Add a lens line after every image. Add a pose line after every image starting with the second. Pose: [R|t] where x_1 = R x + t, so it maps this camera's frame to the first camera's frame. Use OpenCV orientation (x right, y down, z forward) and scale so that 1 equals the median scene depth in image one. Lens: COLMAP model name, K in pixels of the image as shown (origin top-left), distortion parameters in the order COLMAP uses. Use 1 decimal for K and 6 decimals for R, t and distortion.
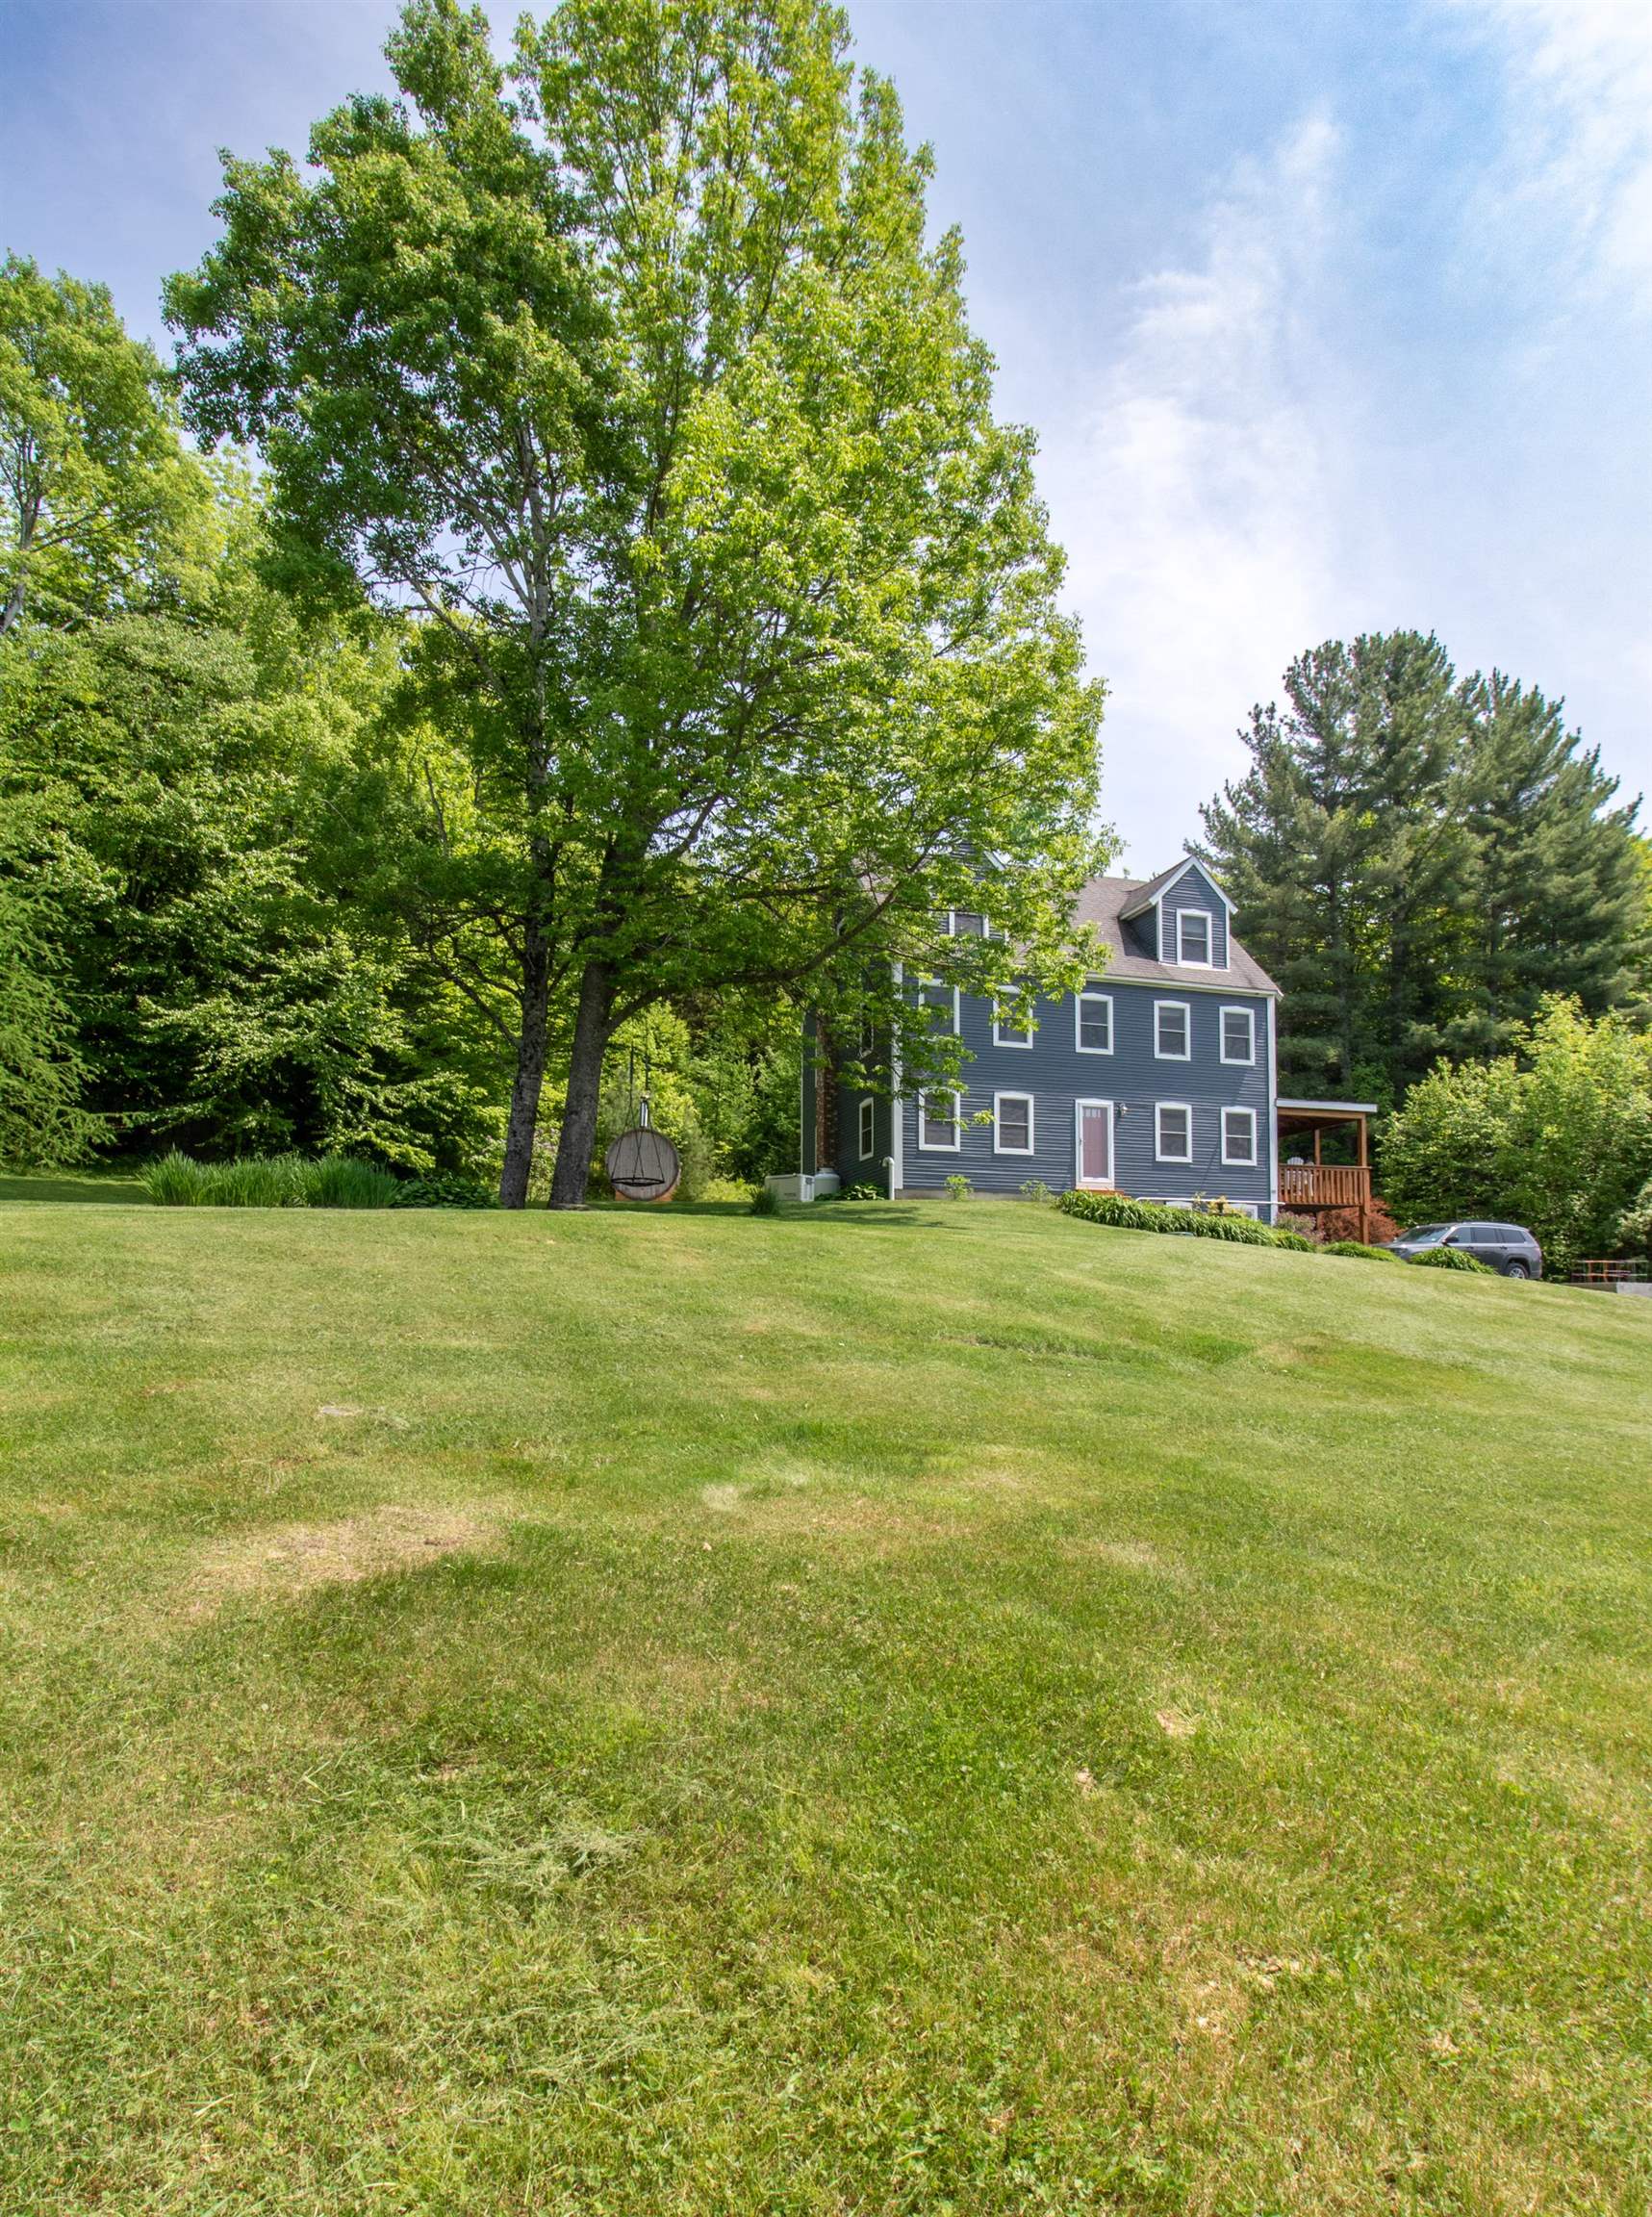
lens RADIAL K [[1134.7, 0, 822.0], [0, 1134.7, 1196.4], [0, 0, 1]] dist [0.019474, -0.000247]
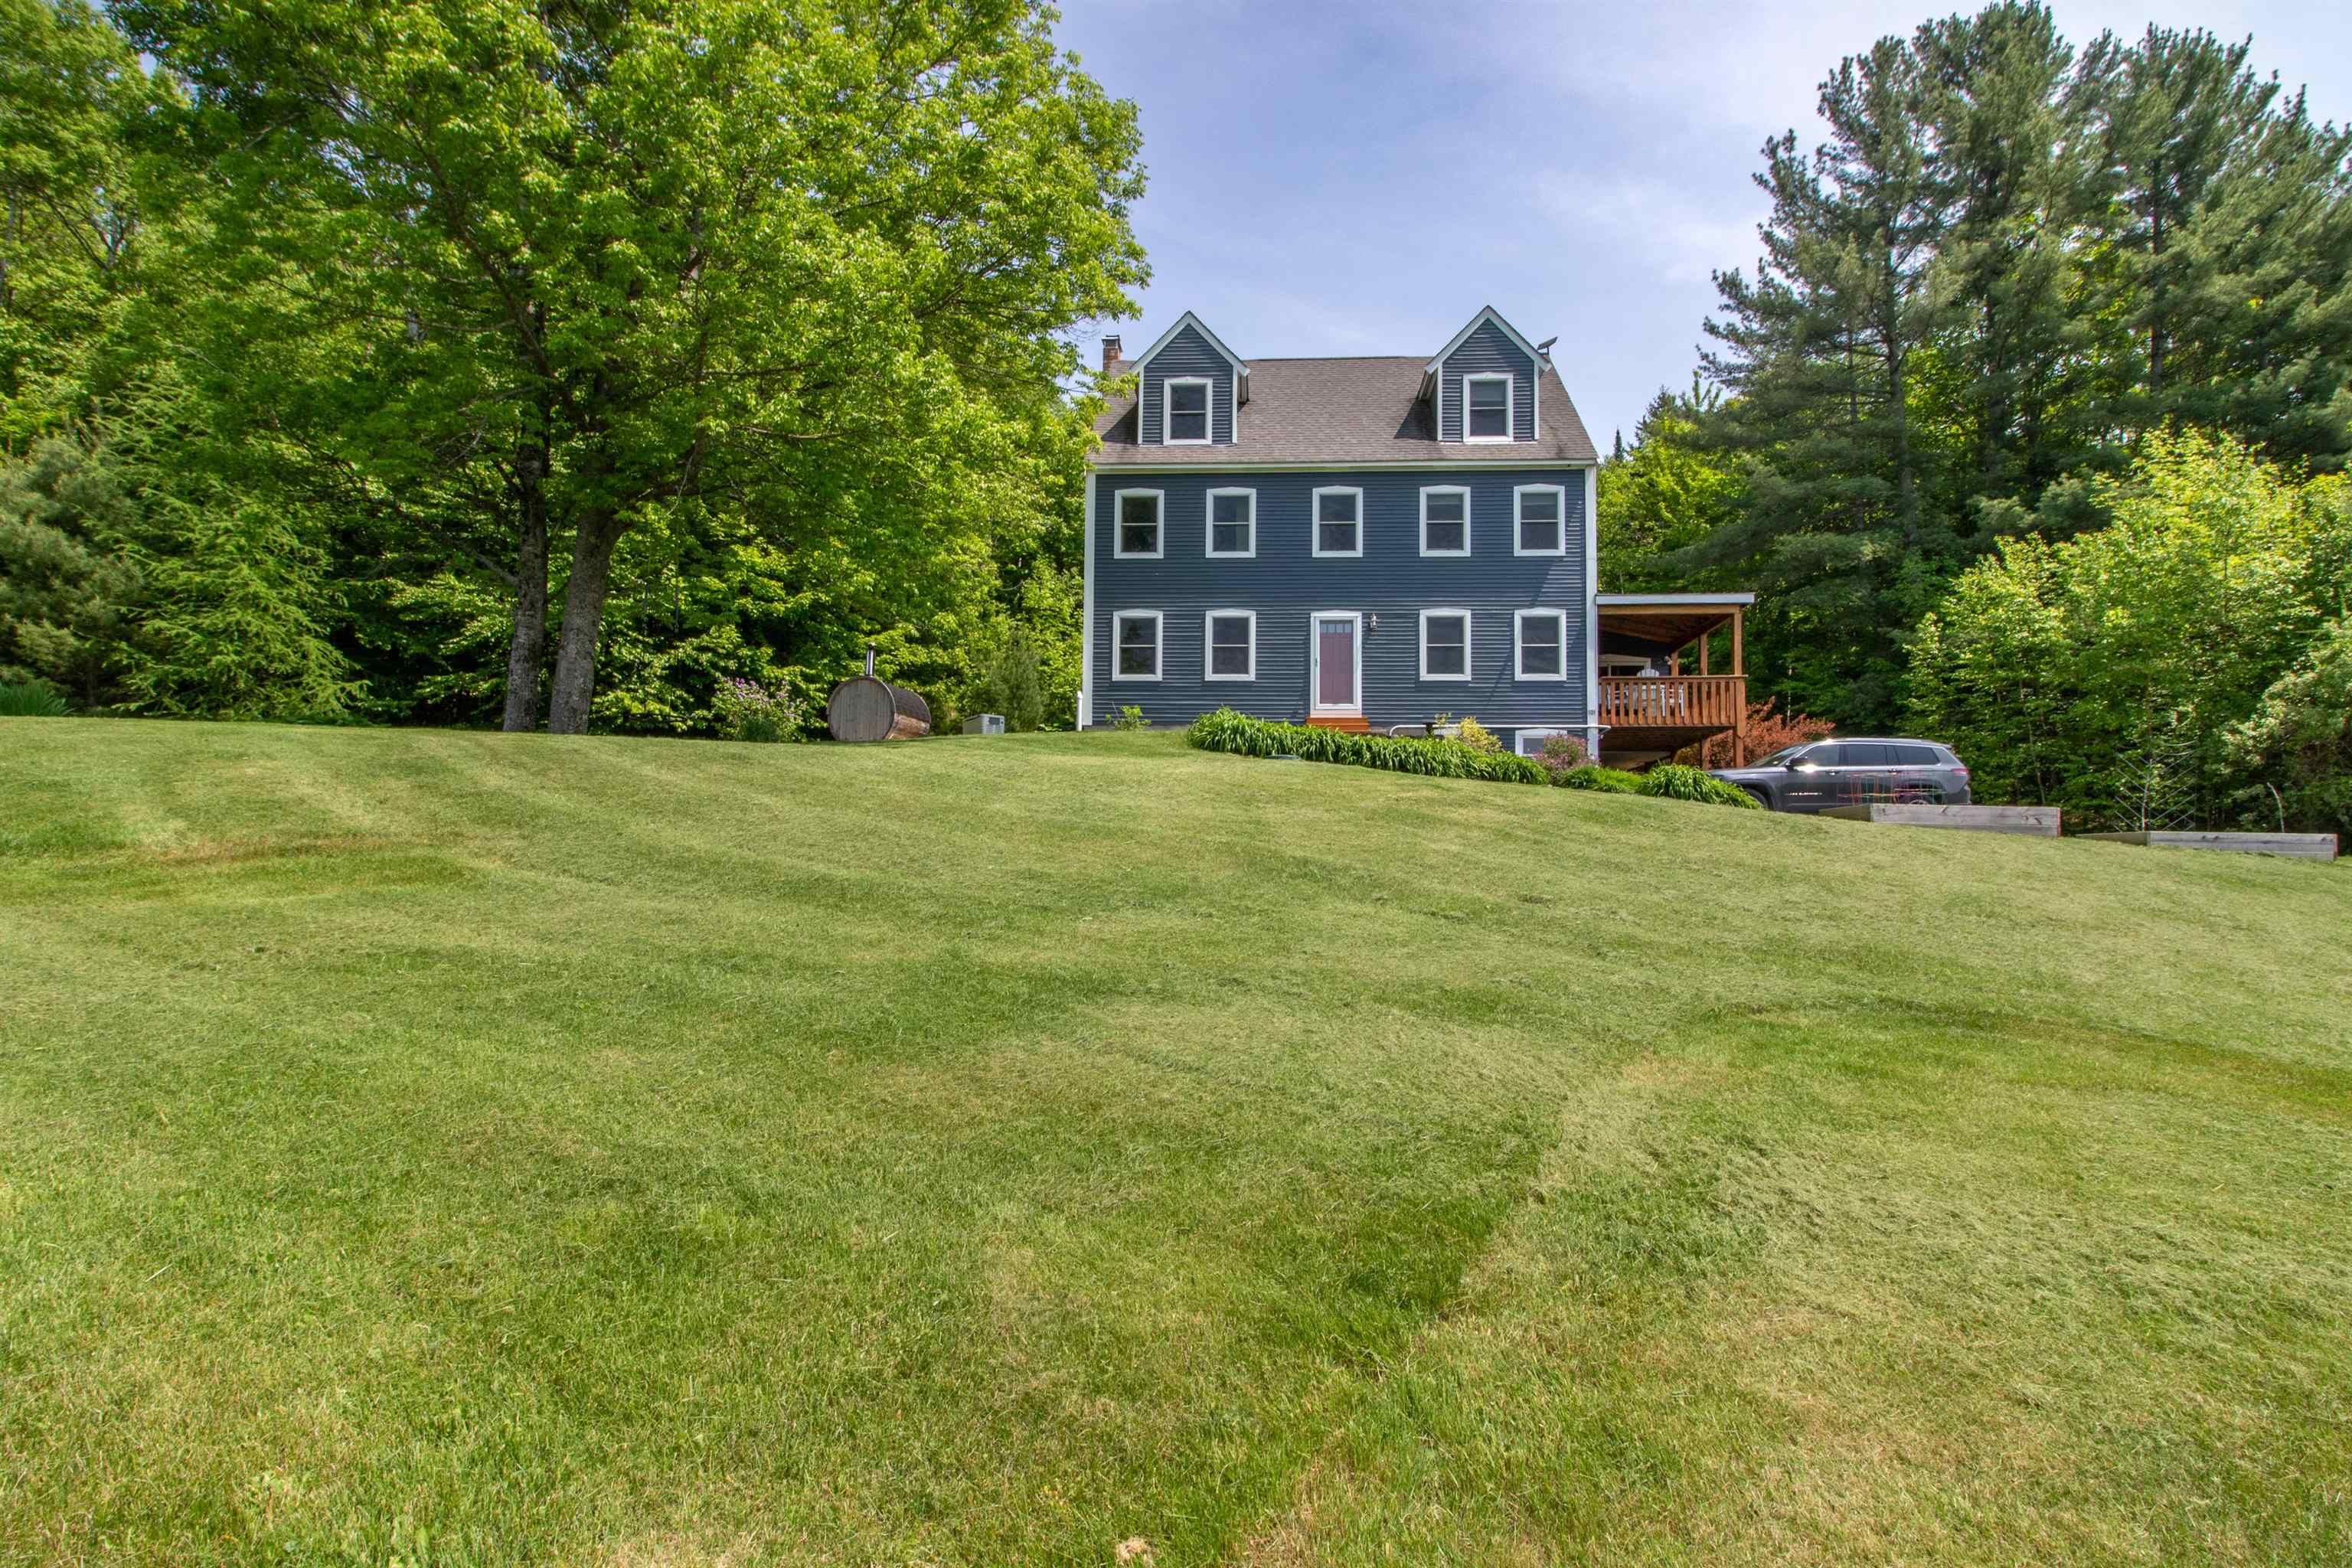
lens RADIAL K [[1071.7, 0, 1176.0], [0, 1071.7, 784.0], [0, 0, 1]] dist [0.001571, -0.000335]
pose [[0.939236, -0.026993, -0.342210, 0.377899], [0.028758, 0.999586, 0.000084, 0.037305], [0.342066, -0.009920, 0.939624, 0.200655]]
